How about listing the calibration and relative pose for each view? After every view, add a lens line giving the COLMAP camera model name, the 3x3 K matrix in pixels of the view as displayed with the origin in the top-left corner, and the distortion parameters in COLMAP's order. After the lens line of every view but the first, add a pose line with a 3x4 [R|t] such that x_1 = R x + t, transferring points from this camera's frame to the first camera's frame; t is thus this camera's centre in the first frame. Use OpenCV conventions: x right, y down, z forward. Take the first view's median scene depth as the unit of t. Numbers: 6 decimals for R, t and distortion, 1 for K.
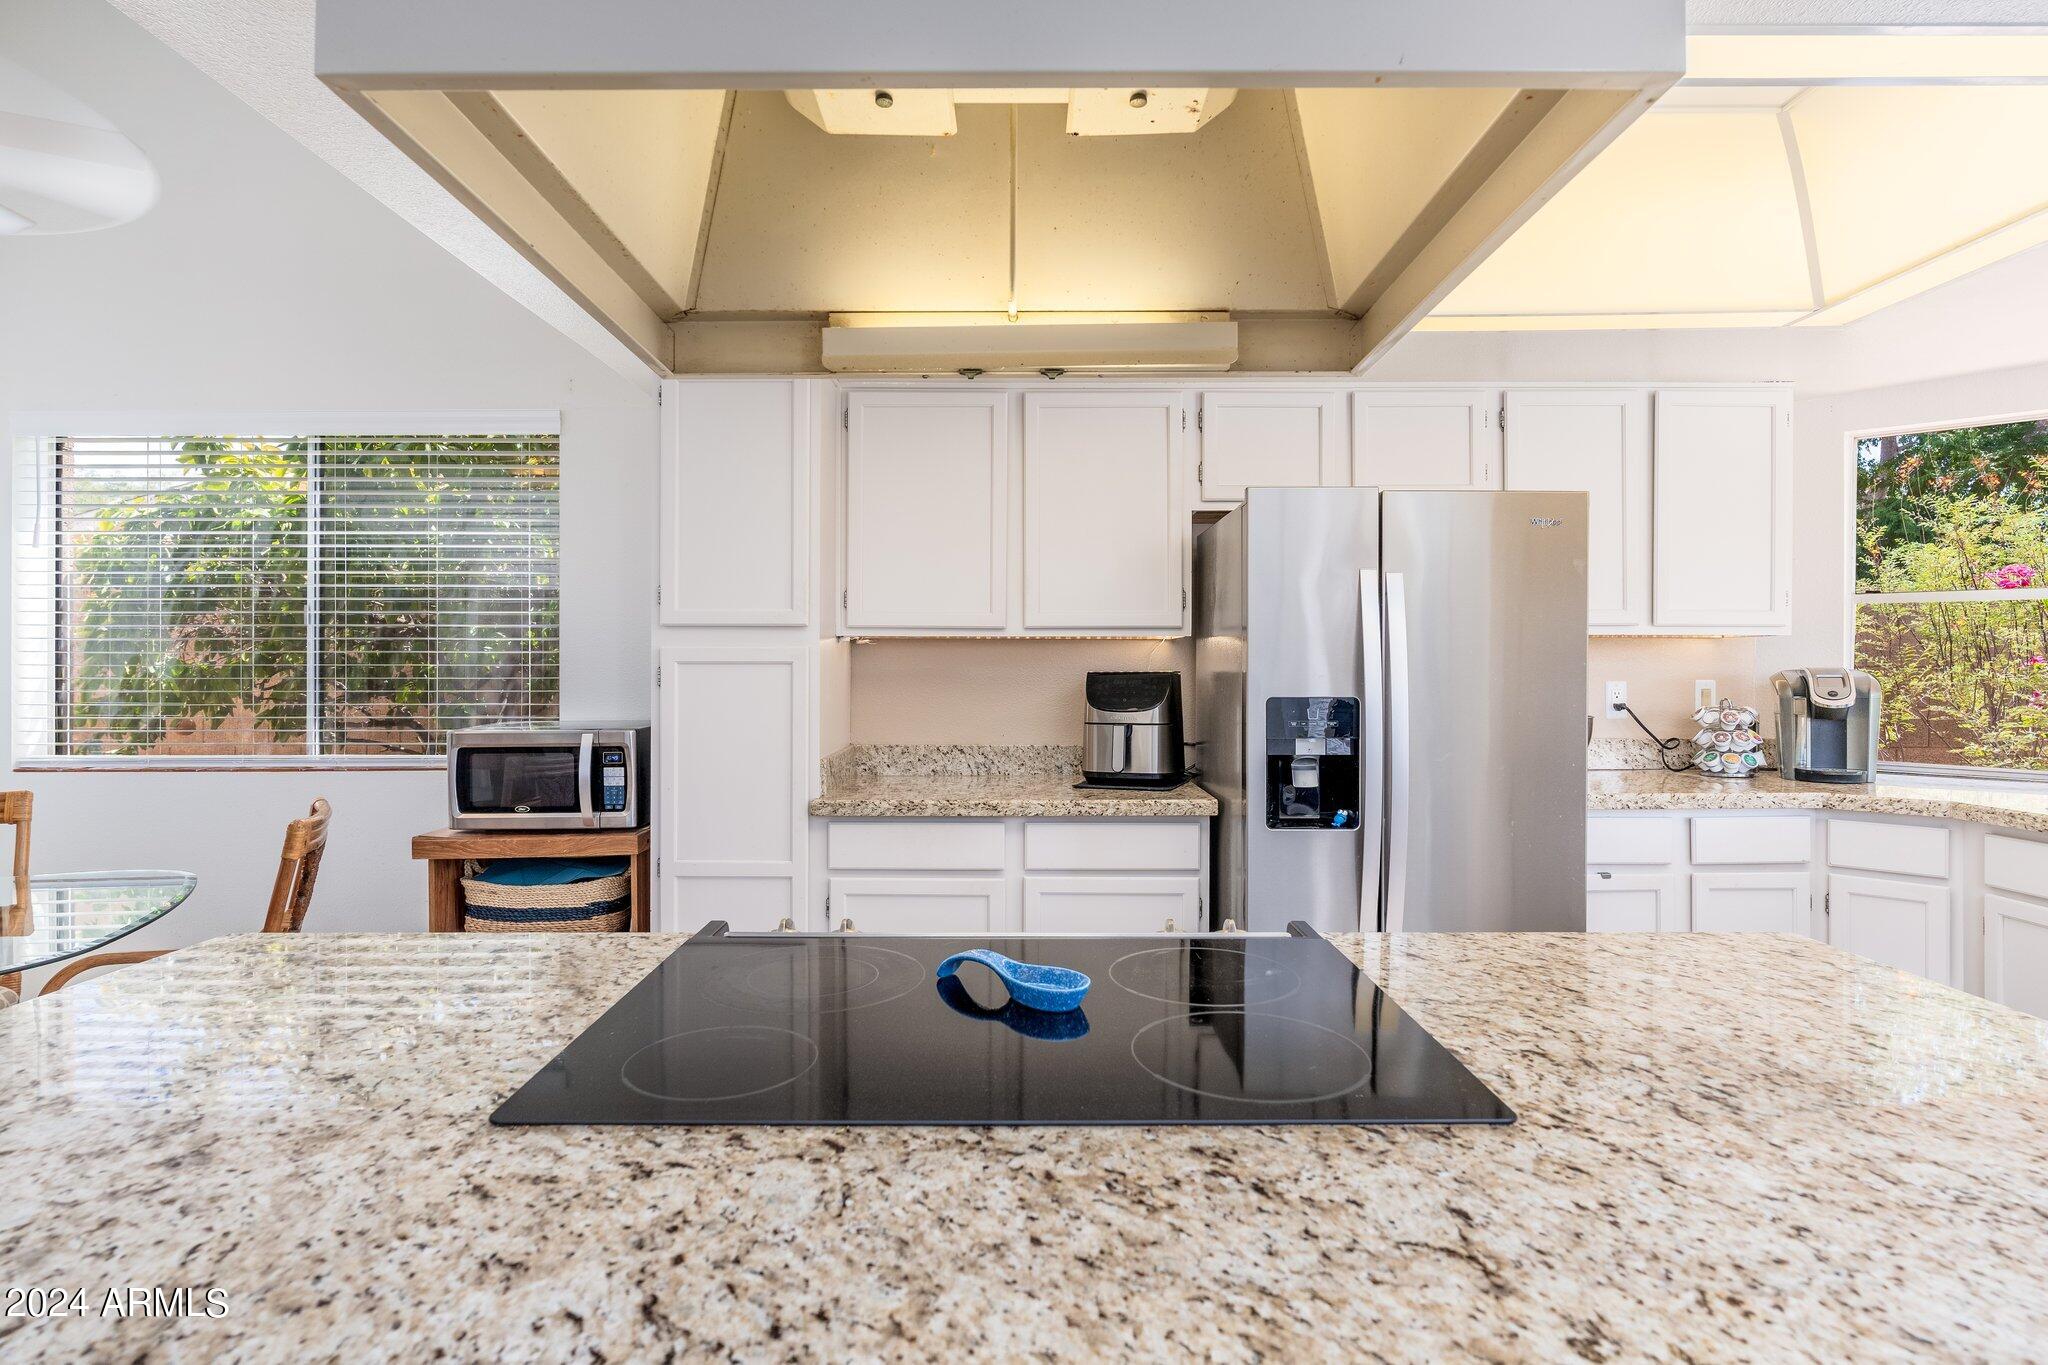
lens RADIAL K [[1246.8, 0, 1027.0], [0, 1246.8, 668.1], [0, 0, 1]] dist [-0.027936, -0.001008]
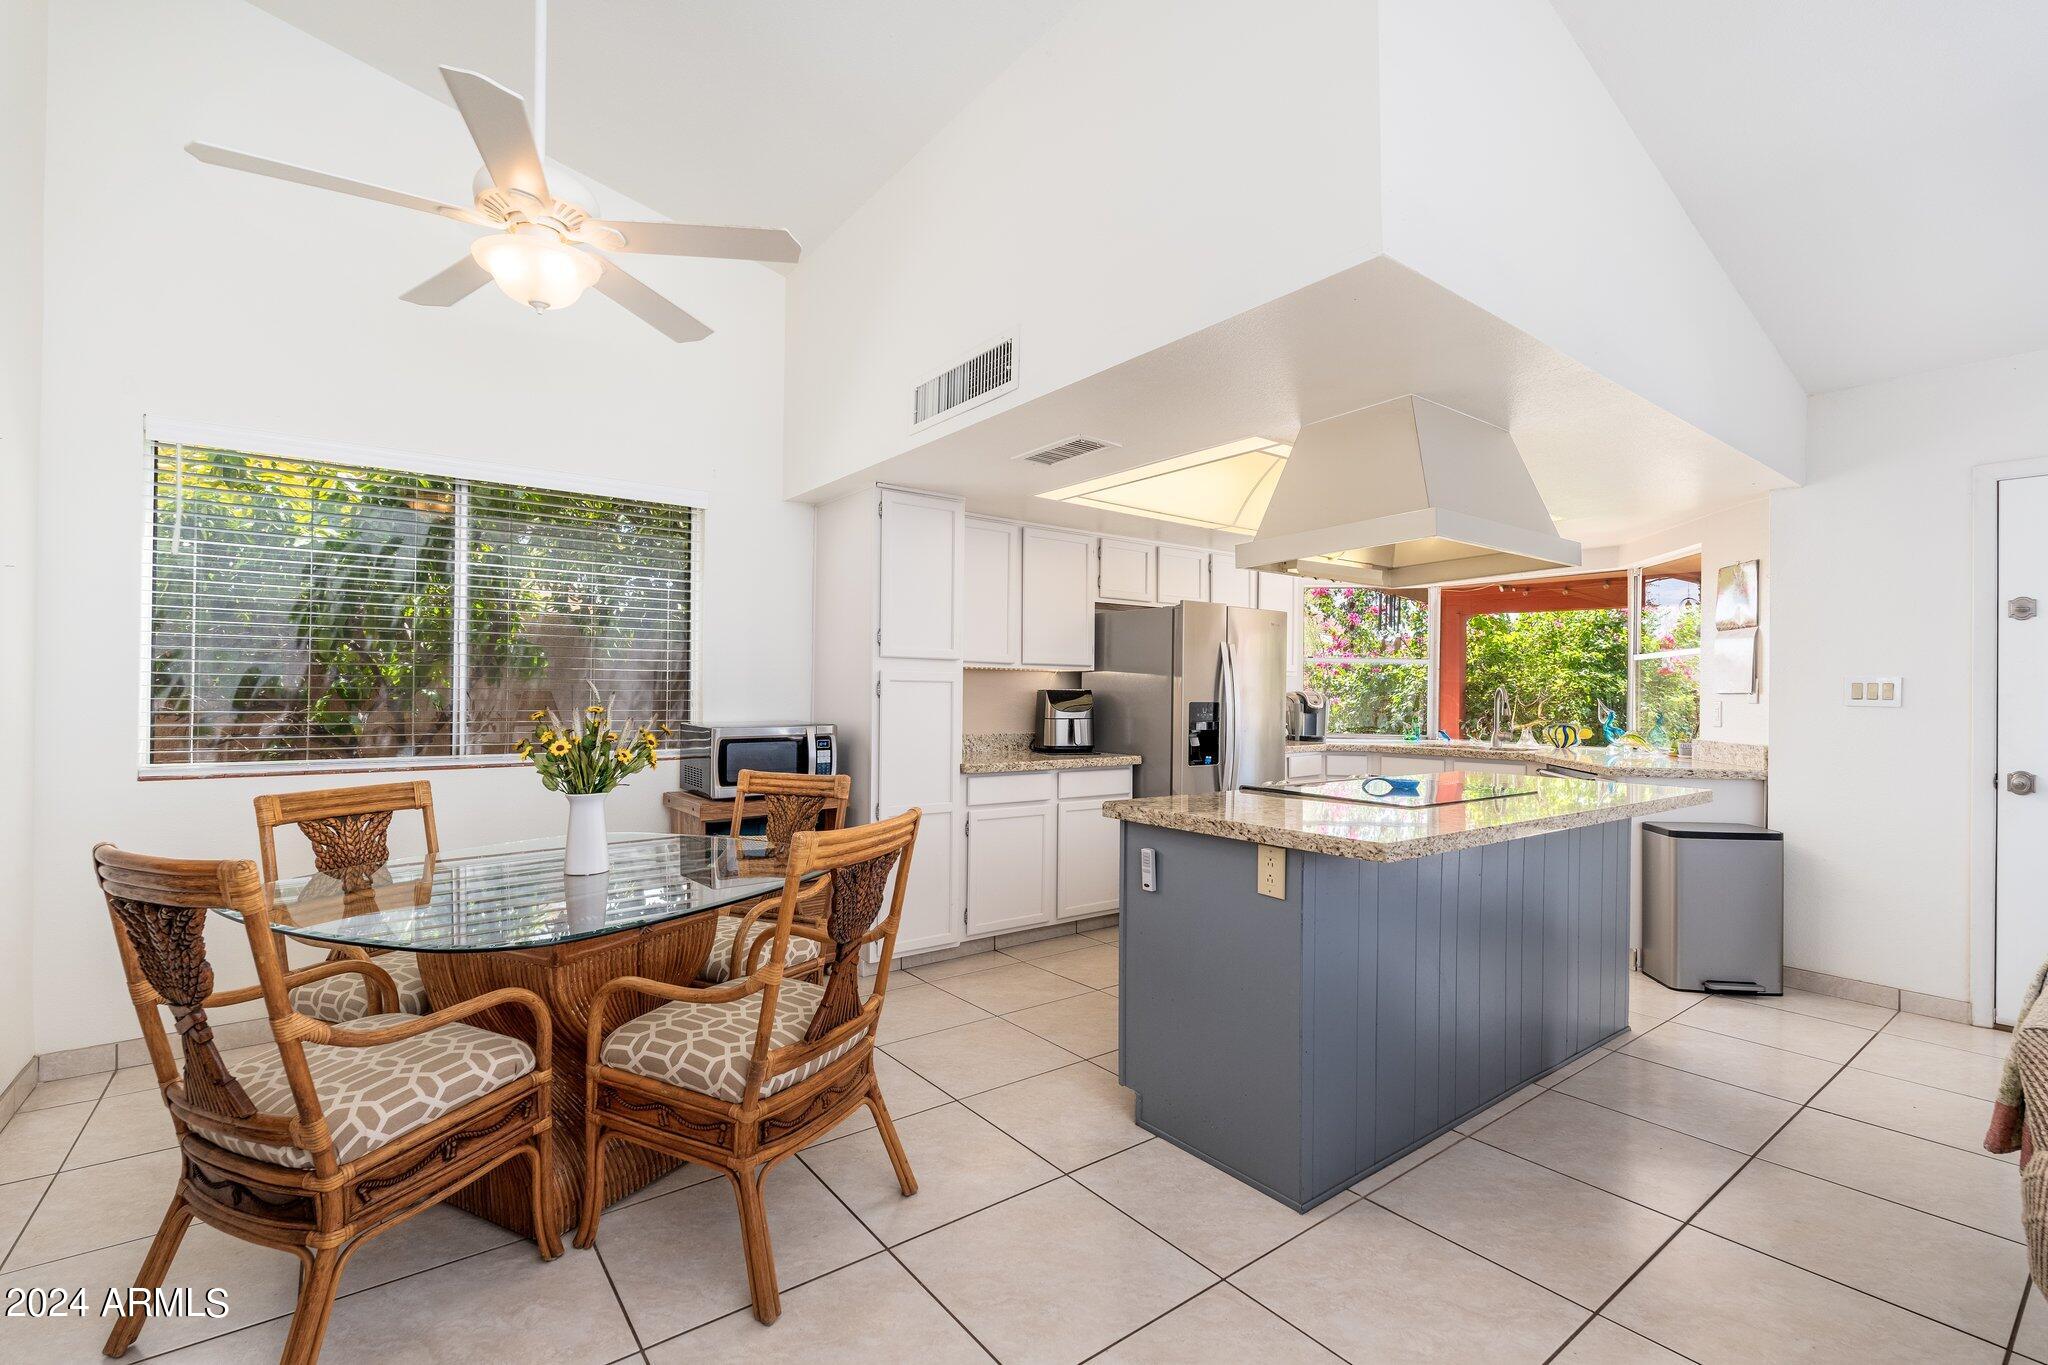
lens RADIAL K [[895.0, 0, 1030.1], [0, 895.0, 701.1], [0, 0, 1]] dist [-0.004000, -0.000814]
pose [[0.795614, 0.001073, 0.605803, -0.763505], [-0.011633, 0.999841, 0.013507, 0.004070], [-0.605692, -0.017794, 0.795500, -0.002091]]
